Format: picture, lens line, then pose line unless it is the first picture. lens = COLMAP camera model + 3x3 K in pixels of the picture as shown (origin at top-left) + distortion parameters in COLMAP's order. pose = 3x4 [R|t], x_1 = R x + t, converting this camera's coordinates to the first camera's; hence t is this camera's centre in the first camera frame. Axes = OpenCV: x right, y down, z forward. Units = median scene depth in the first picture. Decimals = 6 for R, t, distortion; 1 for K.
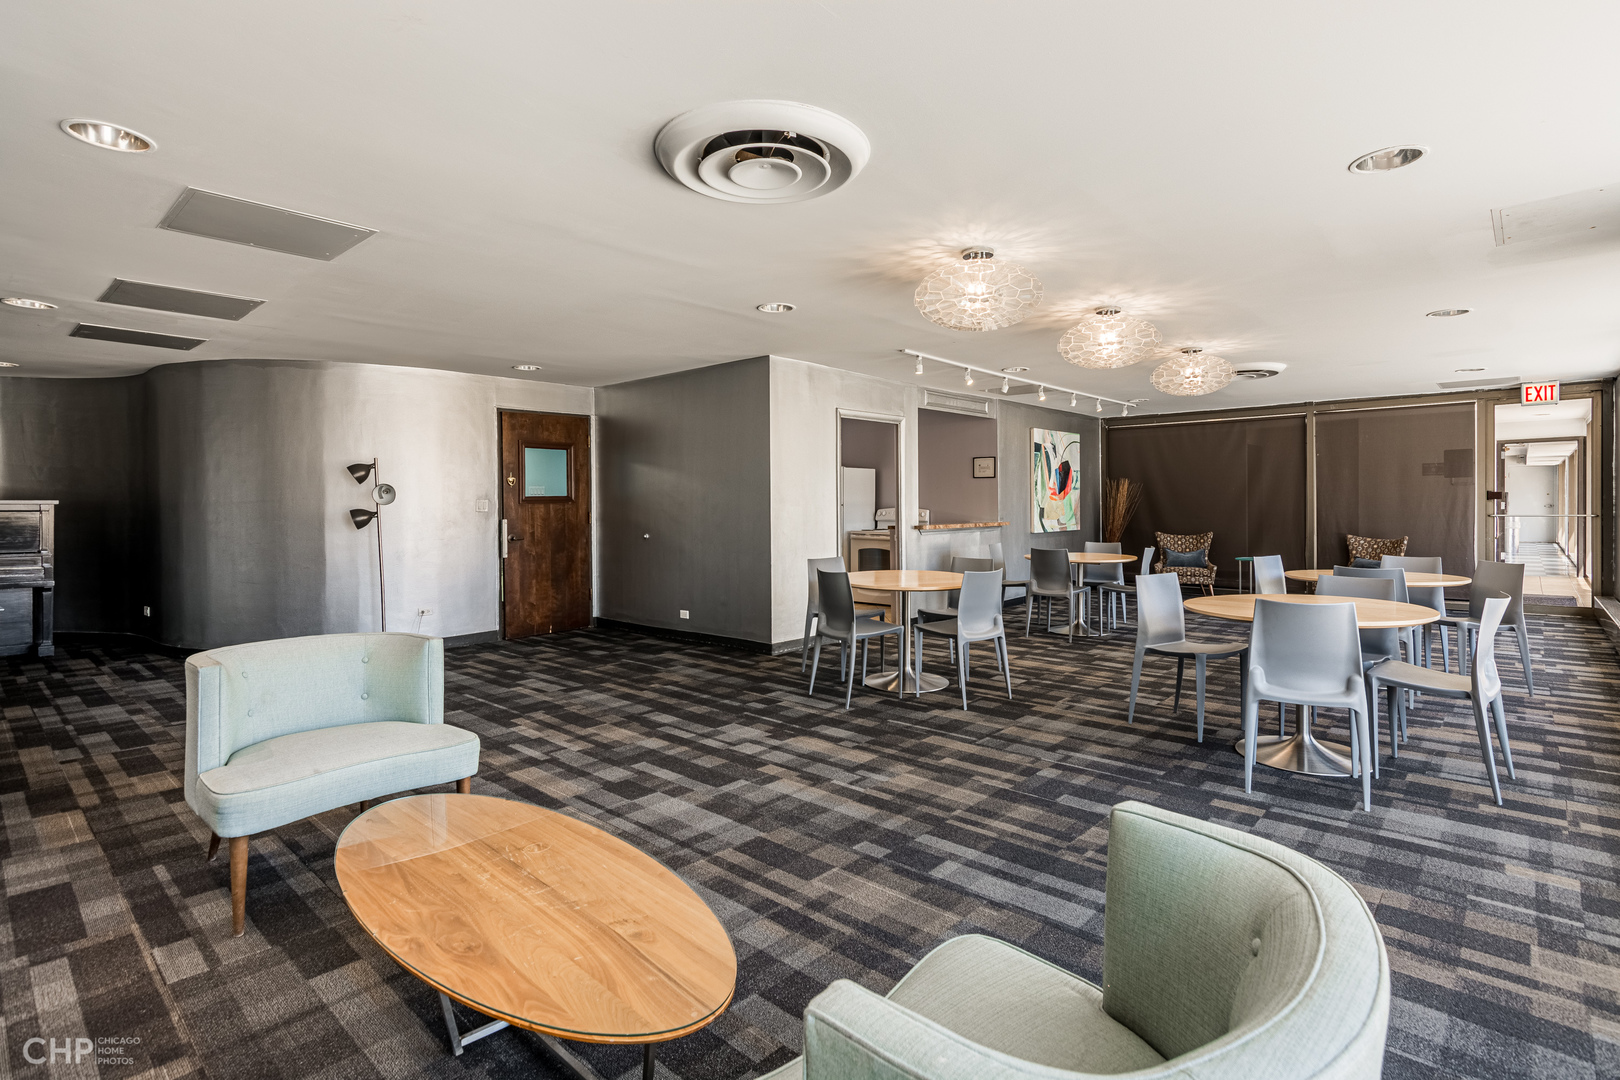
lens RADIAL K [[786.0, 0, 829.0], [0, 786.0, 511.6], [0, 0, 1]] dist [0.006931, 0.000355]
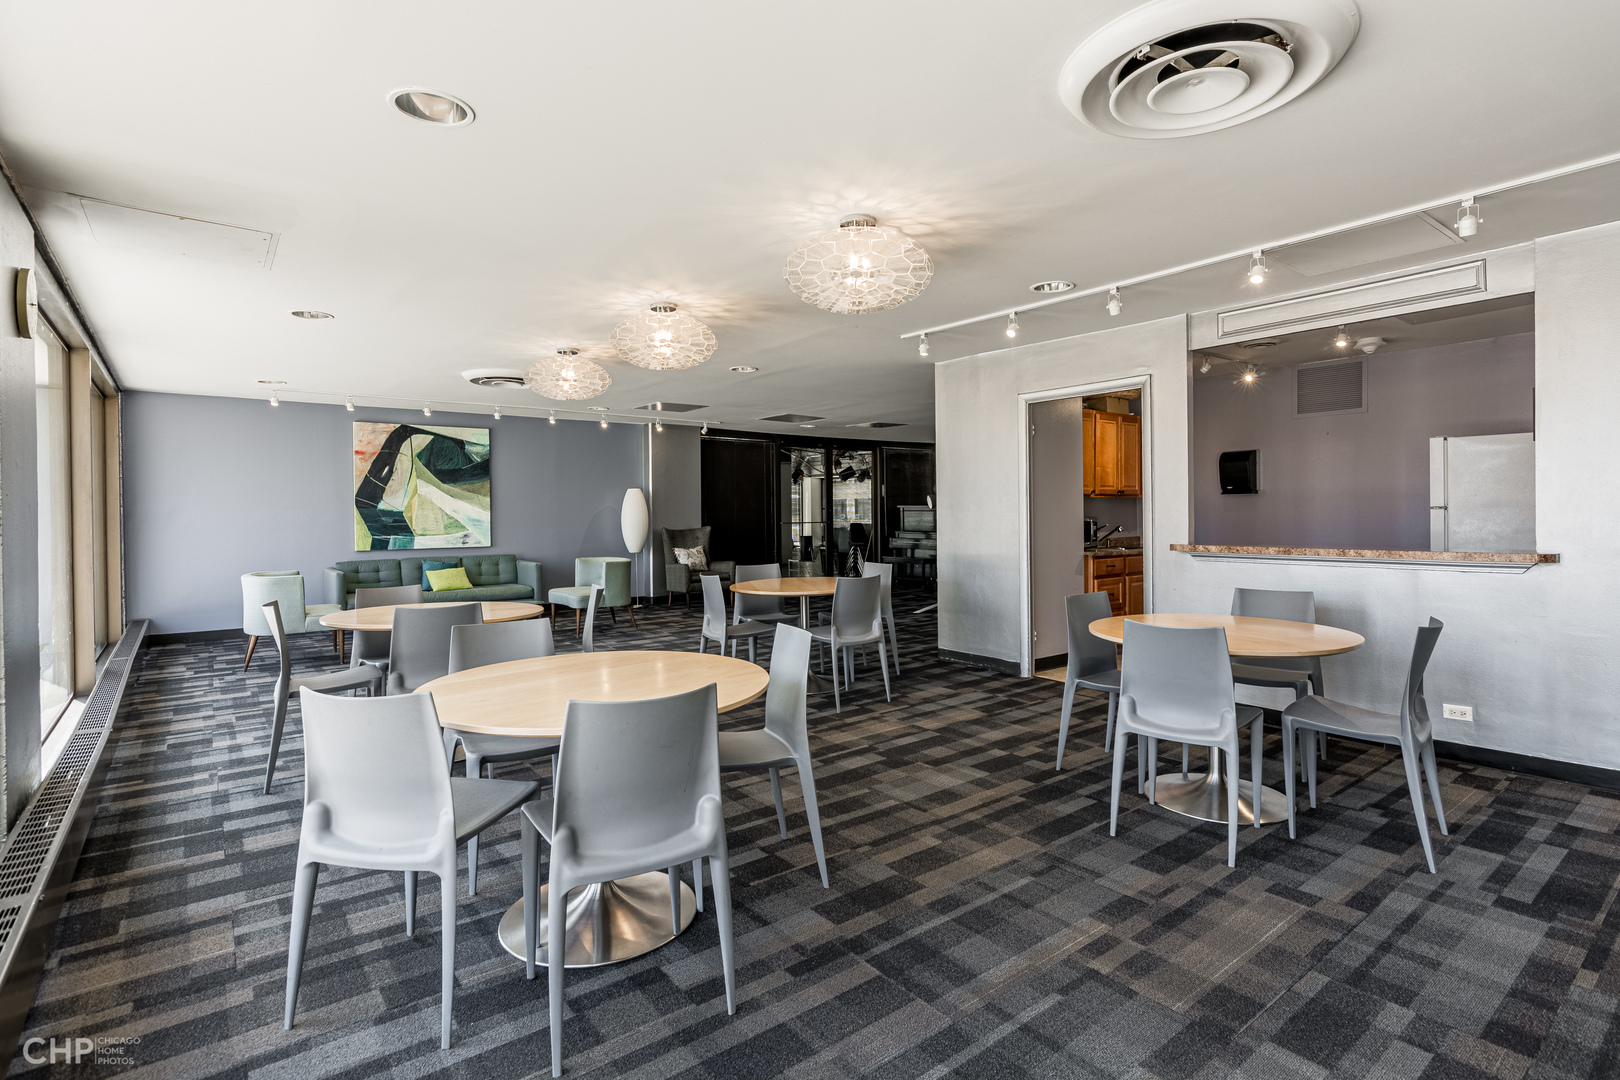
lens RADIAL K [[786.0, 0, 800.6], [0, 786.0, 511.9], [0, 0, 1]] dist [0.006931, 0.000355]
pose [[-0.193835, 0.000039, -0.981034, 1.610675], [-0.000011, 1.000000, 0.000042, -0.017927], [0.981034, 0.000019, -0.193835, 1.746473]]
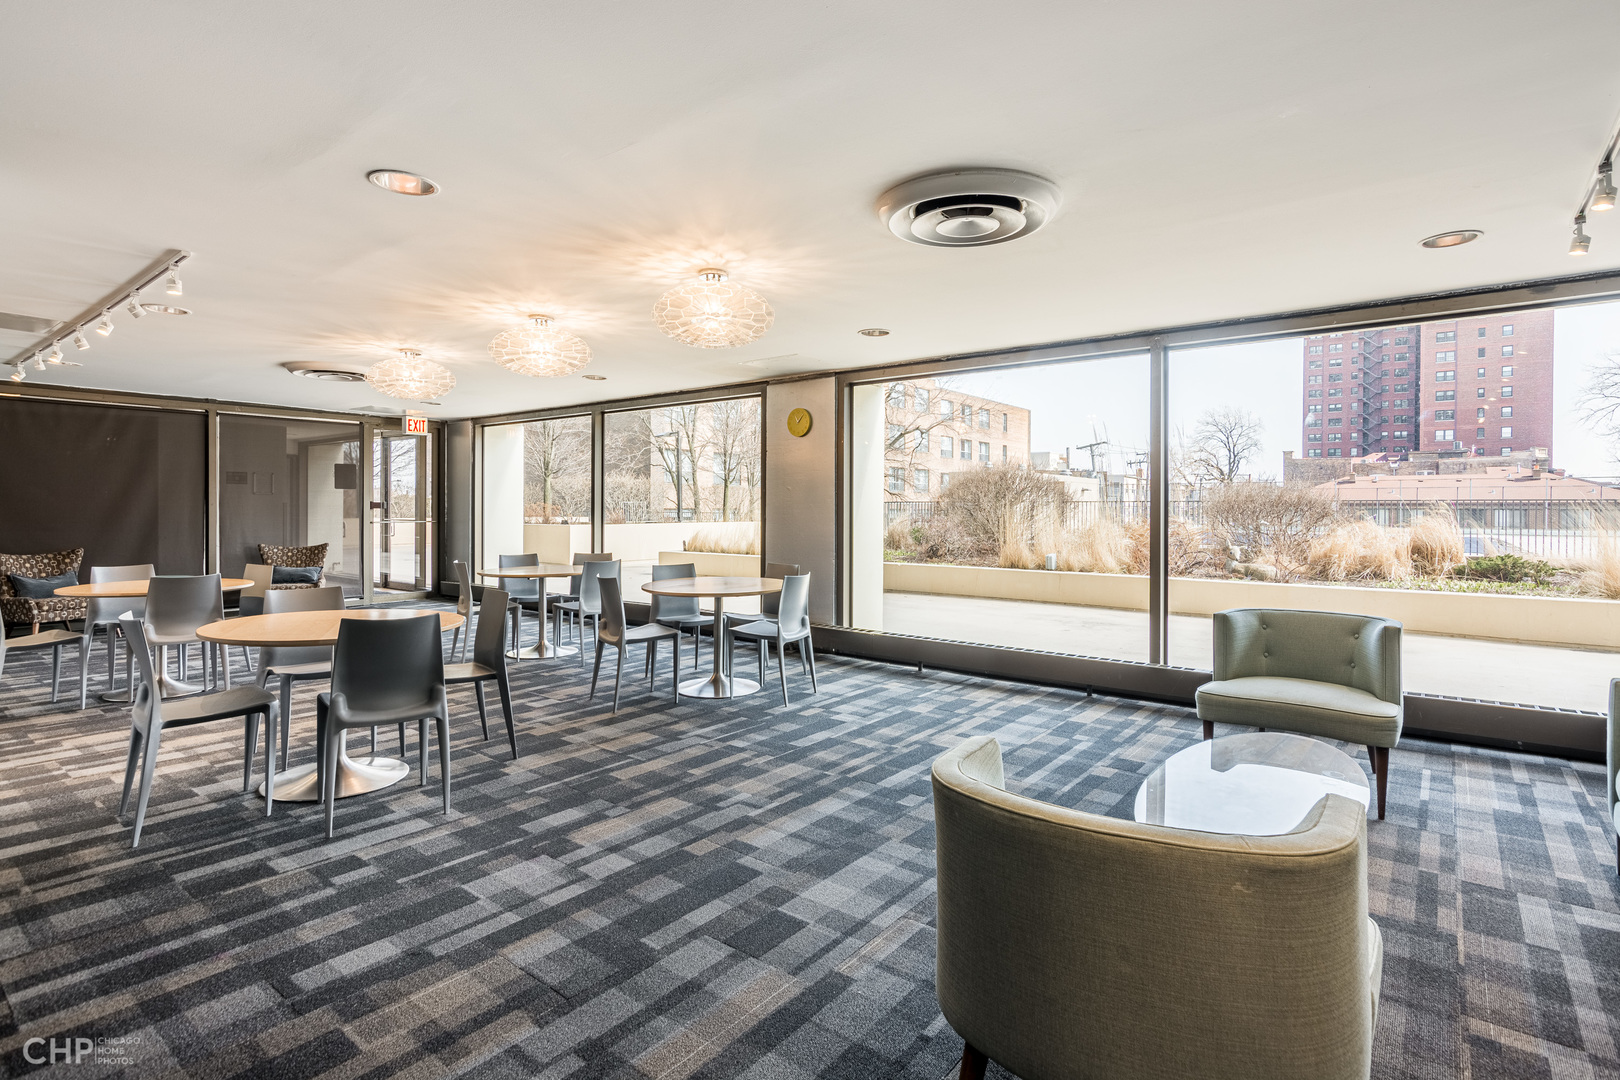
lens RADIAL K [[786.0, 0, 816.5], [0, 786.0, 526.2], [0, 0, 1]] dist [0.006931, 0.000355]
pose [[-0.057594, -0.015438, 0.998221, -0.870696], [0.004619, 0.999866, 0.015730, -0.009727], [-0.998329, 0.005517, -0.057515, 0.926732]]
